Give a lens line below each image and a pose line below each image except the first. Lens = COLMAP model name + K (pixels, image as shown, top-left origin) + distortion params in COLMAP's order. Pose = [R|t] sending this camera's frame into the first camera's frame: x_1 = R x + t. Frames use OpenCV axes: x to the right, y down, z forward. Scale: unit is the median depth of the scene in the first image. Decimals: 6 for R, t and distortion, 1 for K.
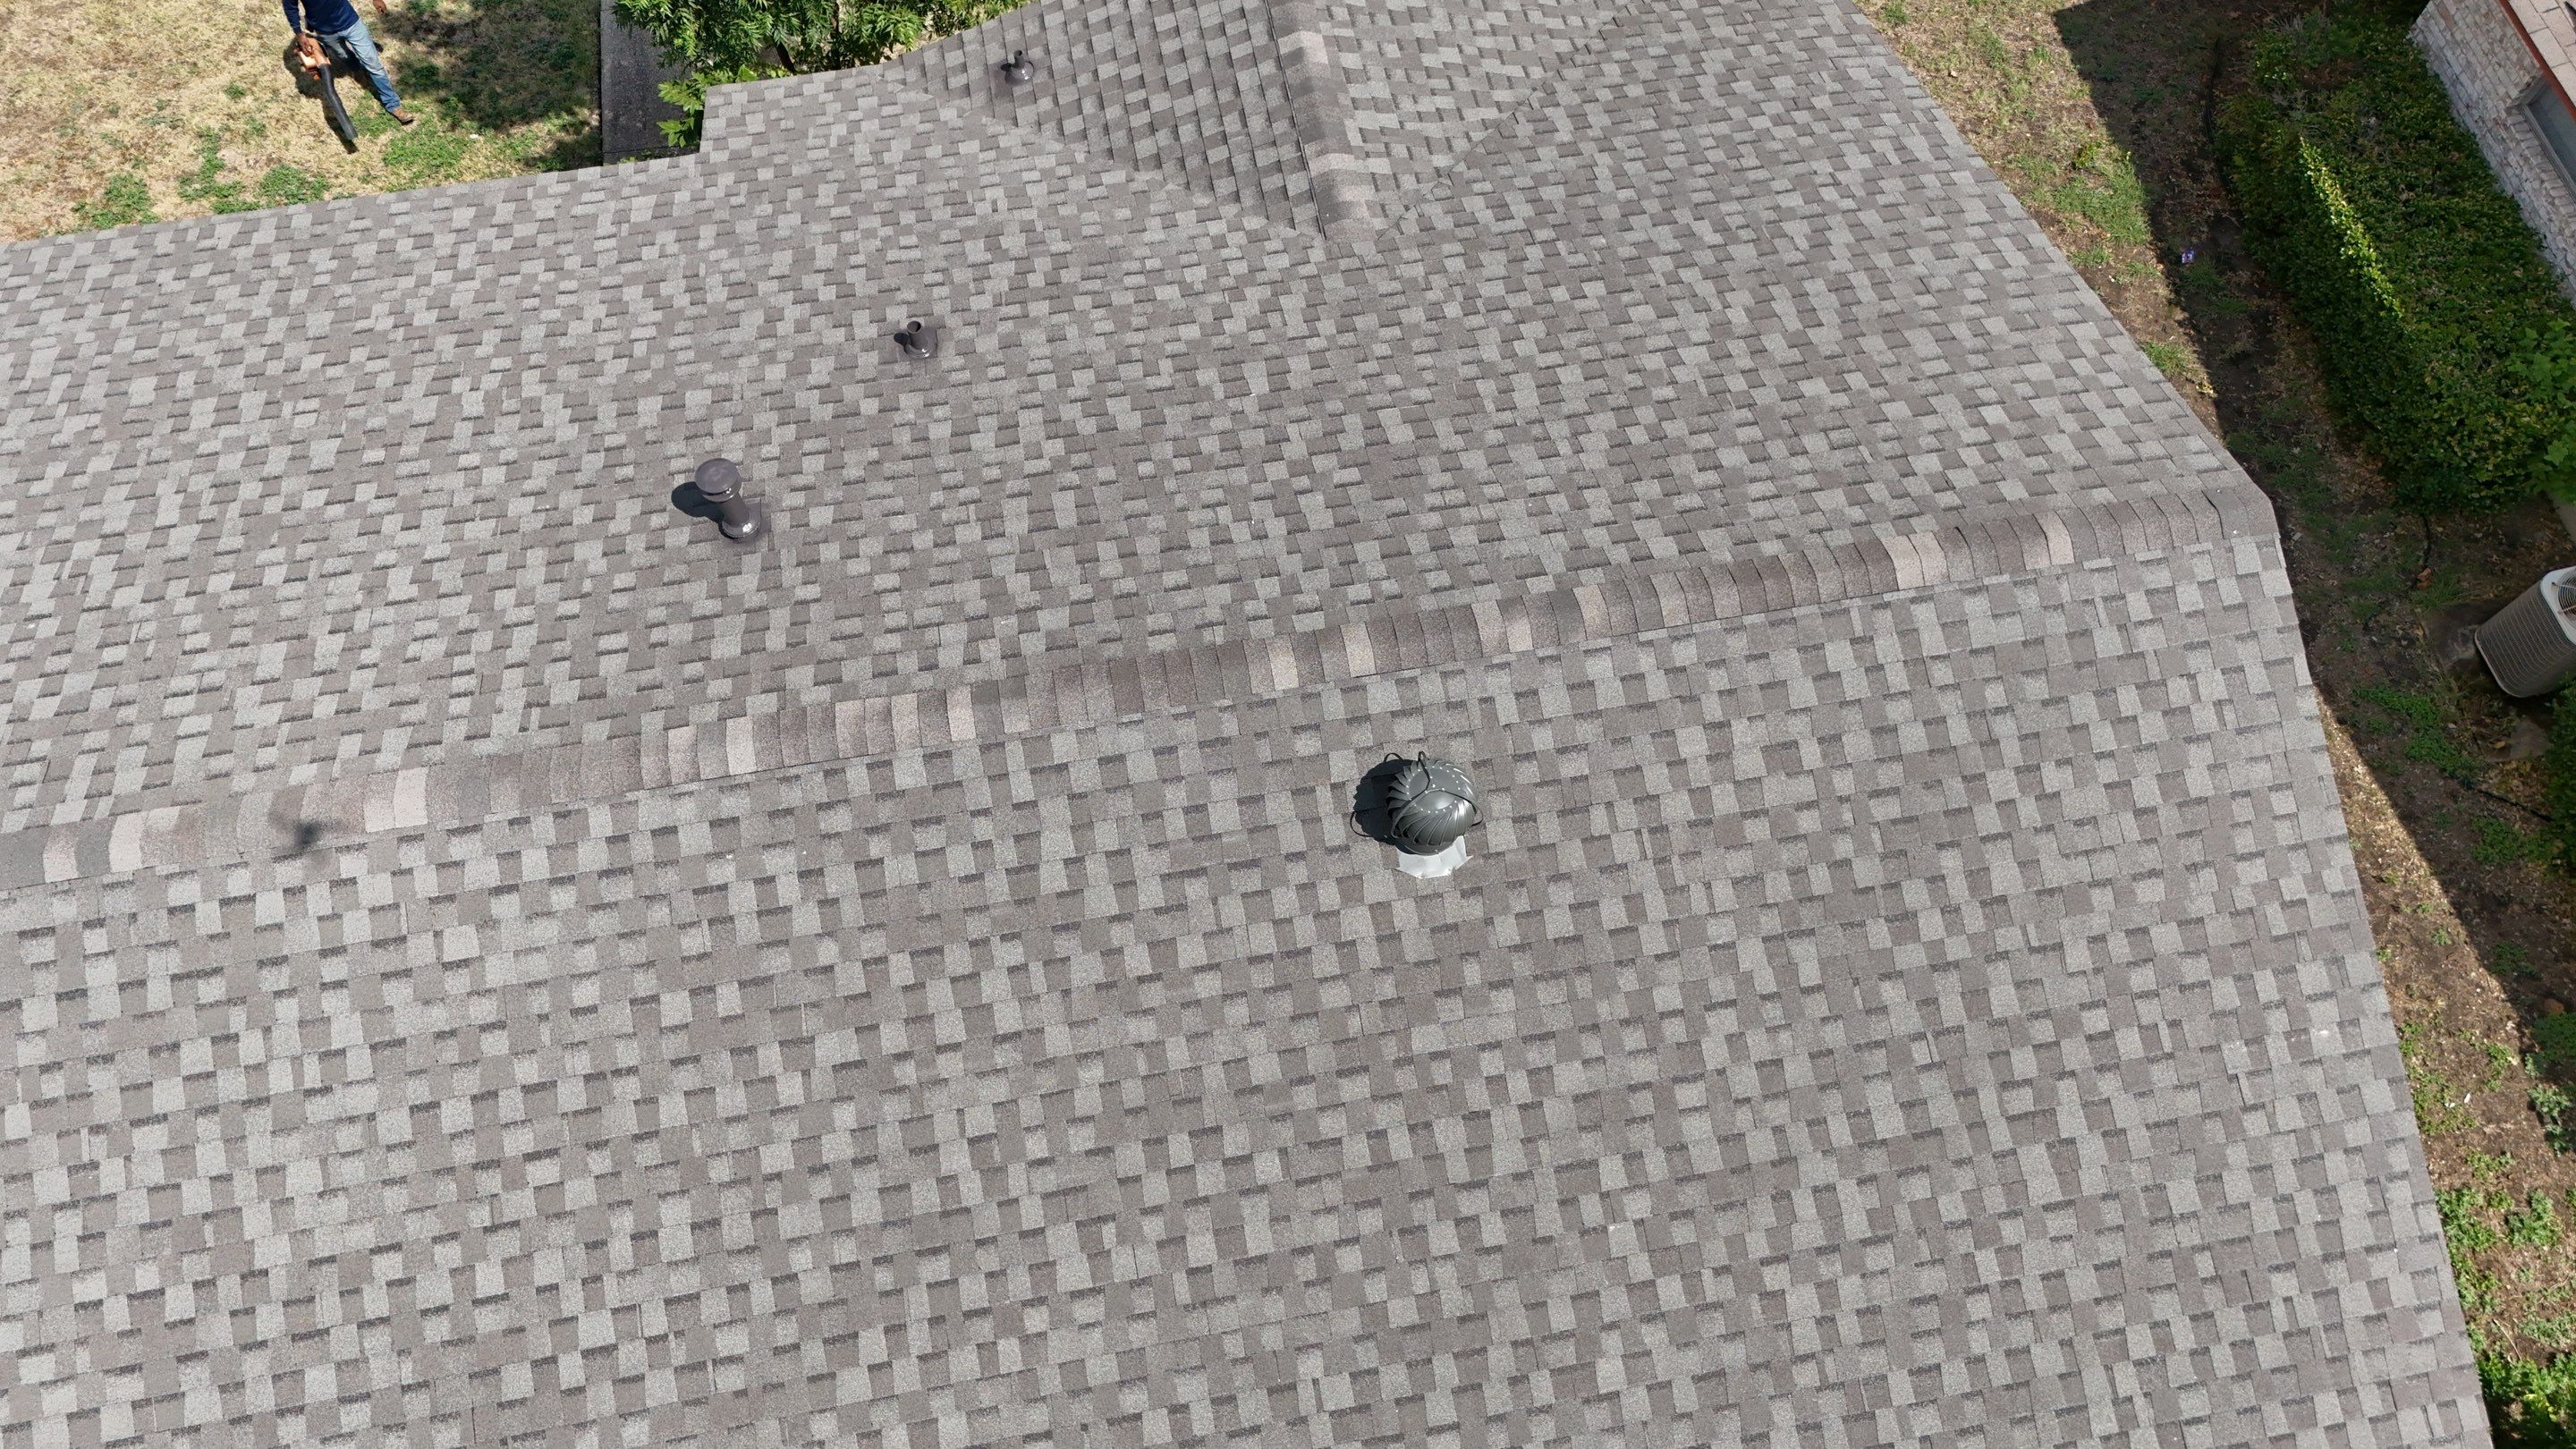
lens RADIAL K [[1874.5, 0, 1288.0], [0, 1874.5, 724.5], [0, 0, 1]] dist [0.080032, -0.071641]
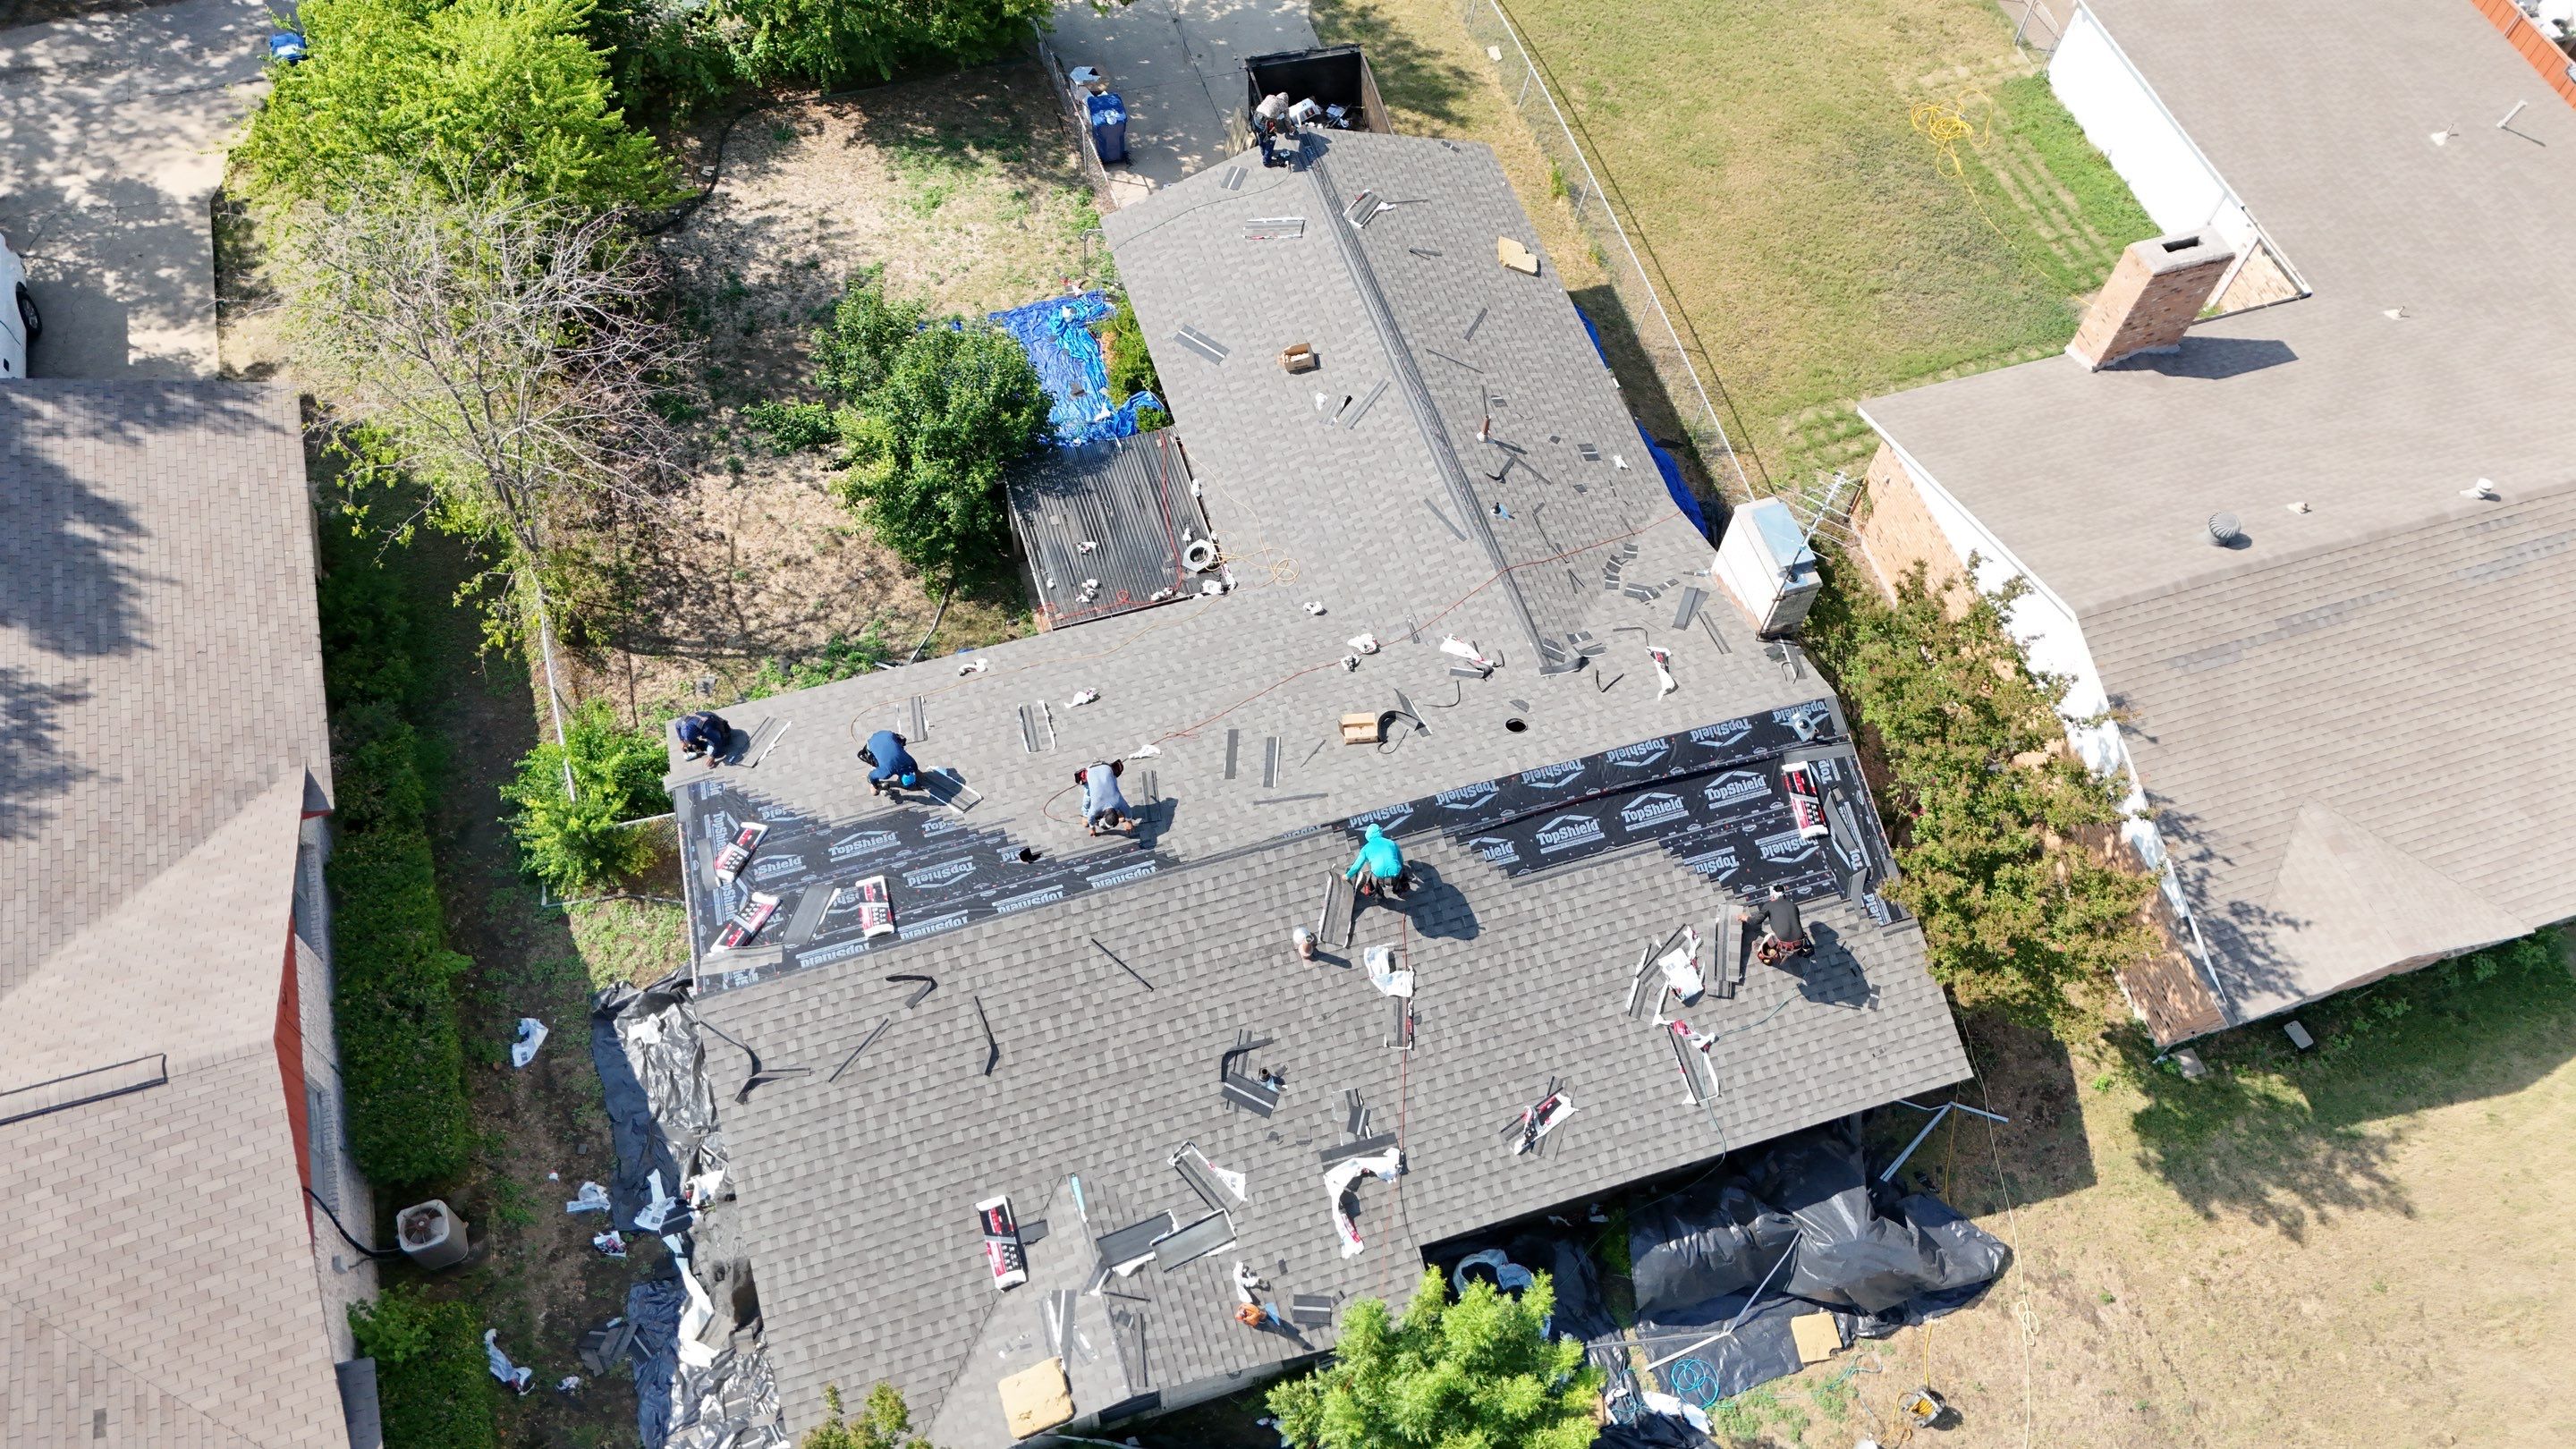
lens RADIAL K [[1837.4, 0, 1280.7], [0, 1837.4, 690.7], [0, 0, 1]] dist [0.059318, -0.095711]
pose [[-0.990028, 0.076998, -0.117963, 0.009519], [-0.140857, -0.530483, 0.835911, -2.145955], [0.001786, 0.844191, 0.536039, -0.667952]]
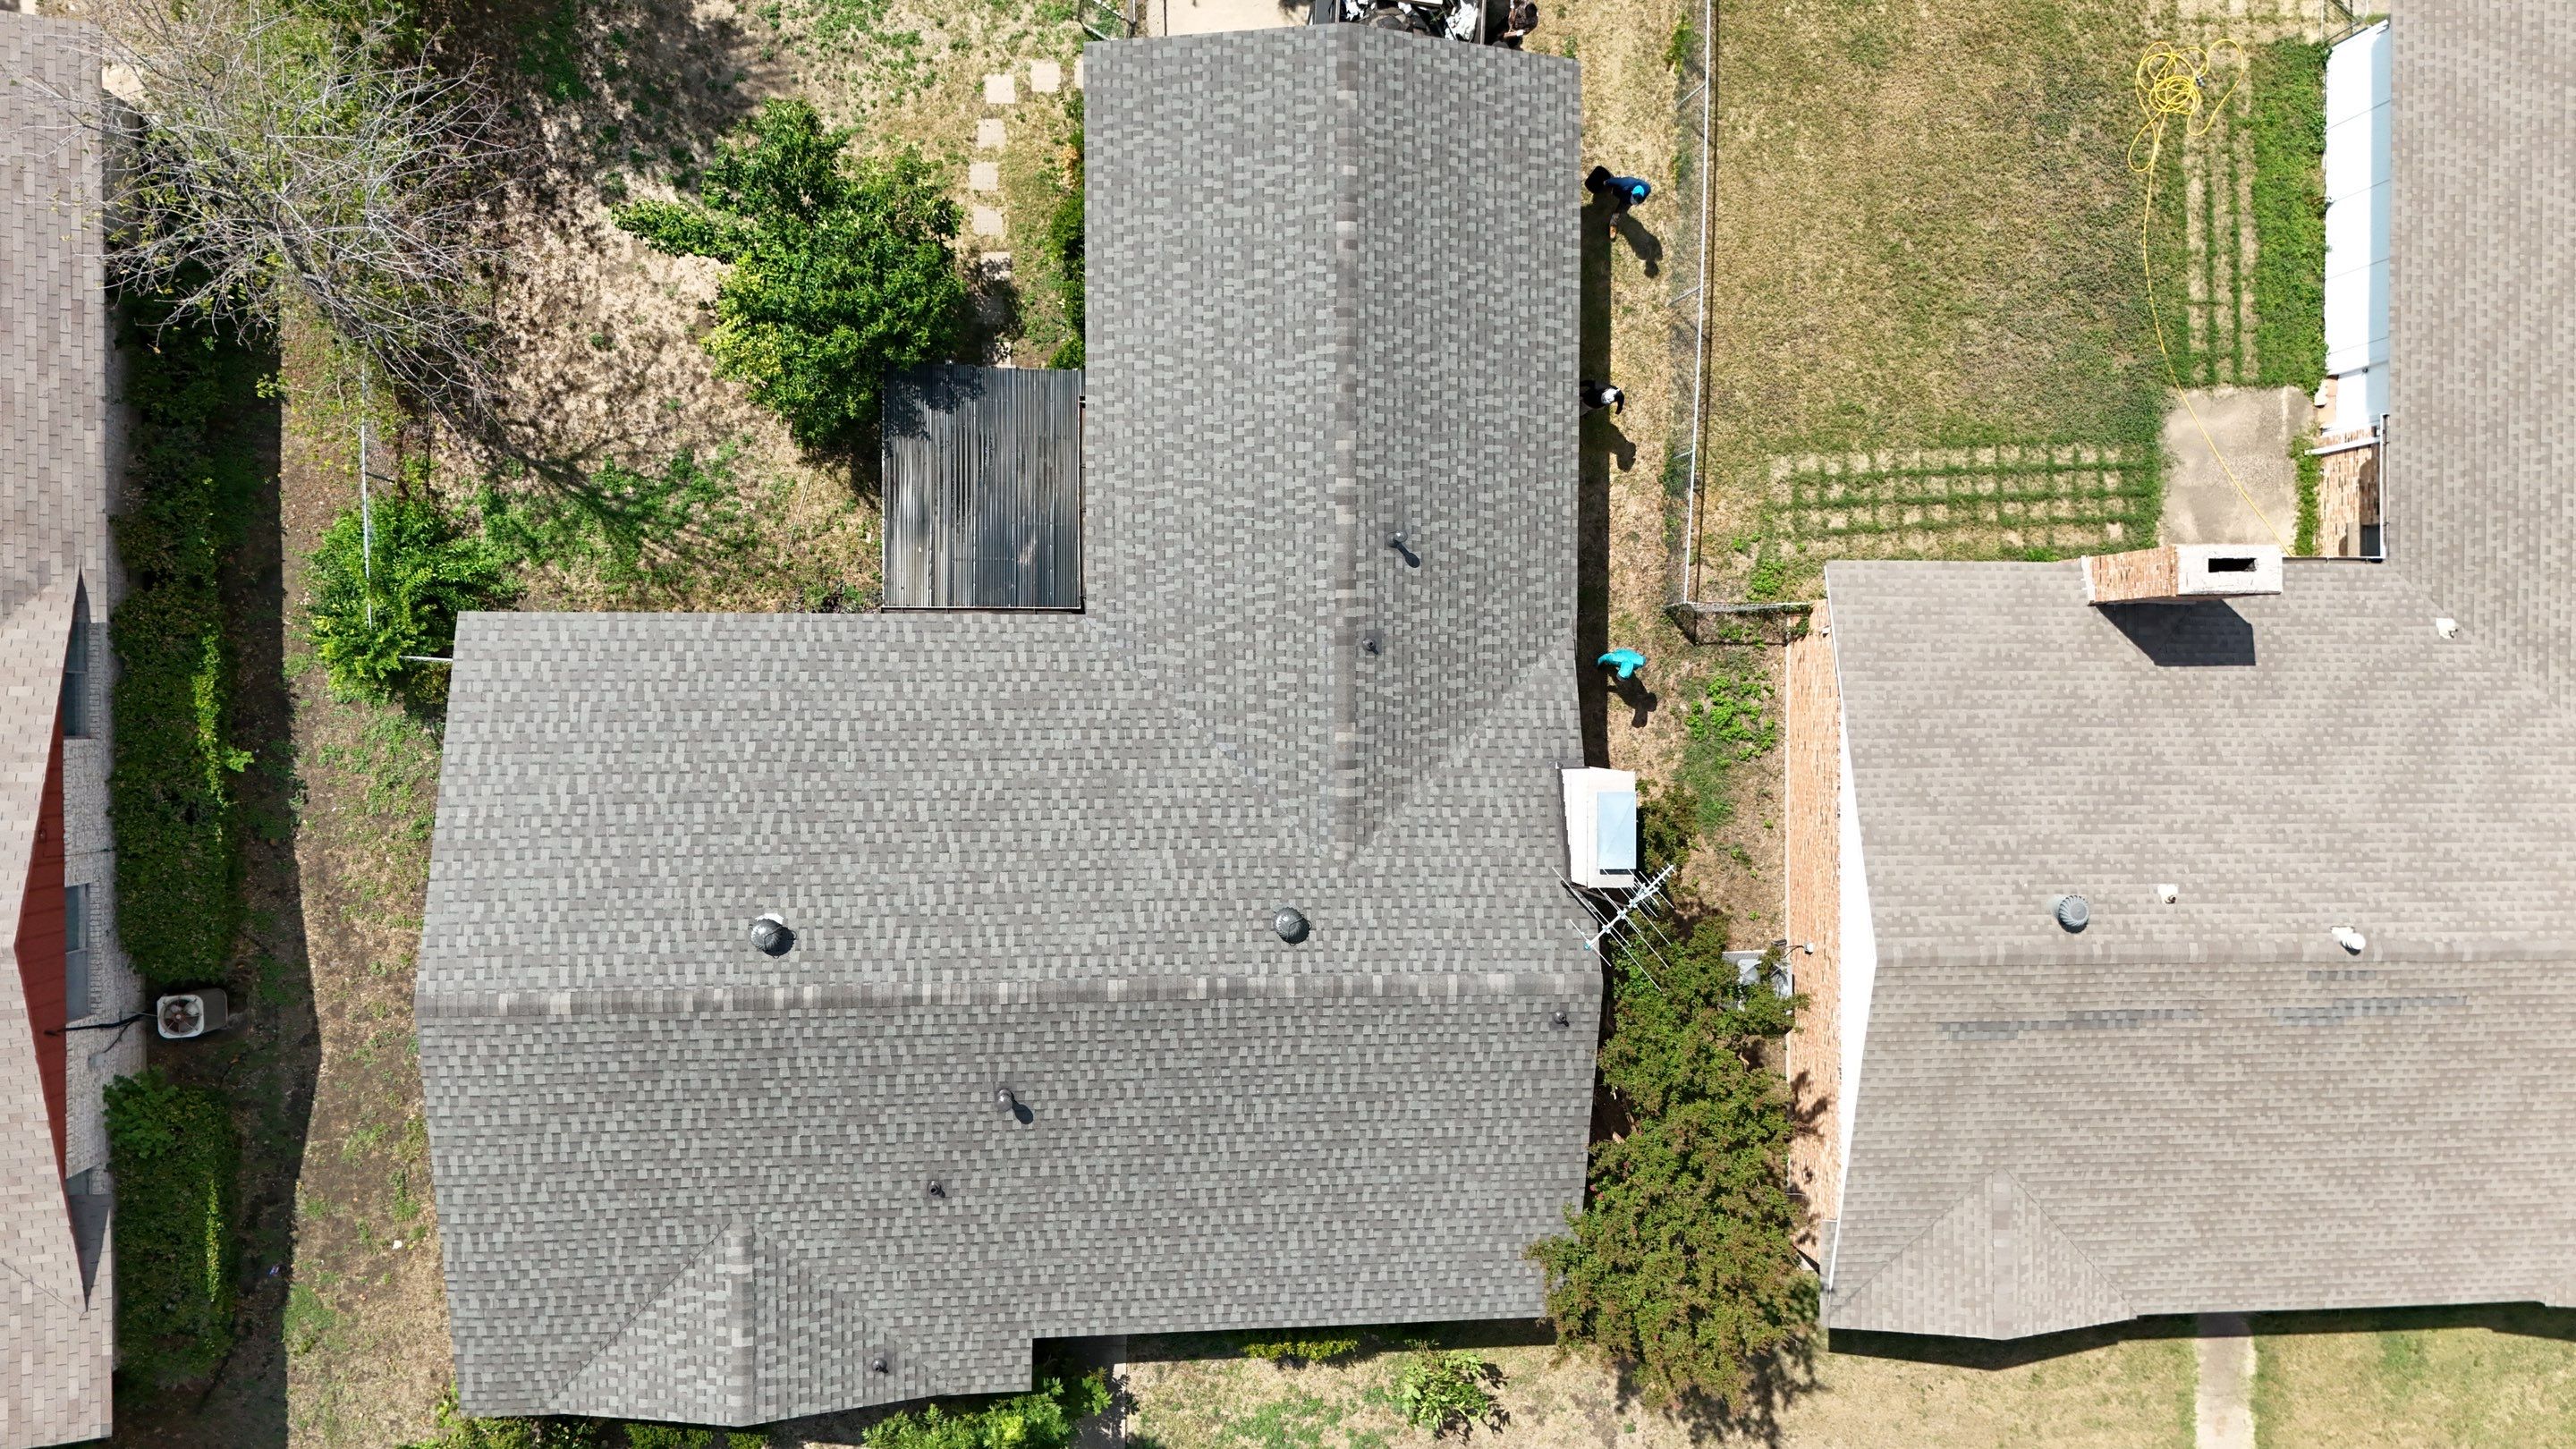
lens RADIAL K [[1841.9, 0, 1287.5], [0, 1841.9, 683.4], [0, 0, 1]] dist [-0.000774, 0.002187]
pose [[-0.975294, -0.179859, -0.128266, -0.261449], [0.101695, -0.880984, 0.462089, -0.812896], [-0.196111, 0.437628, 0.877509, -1.732603]]
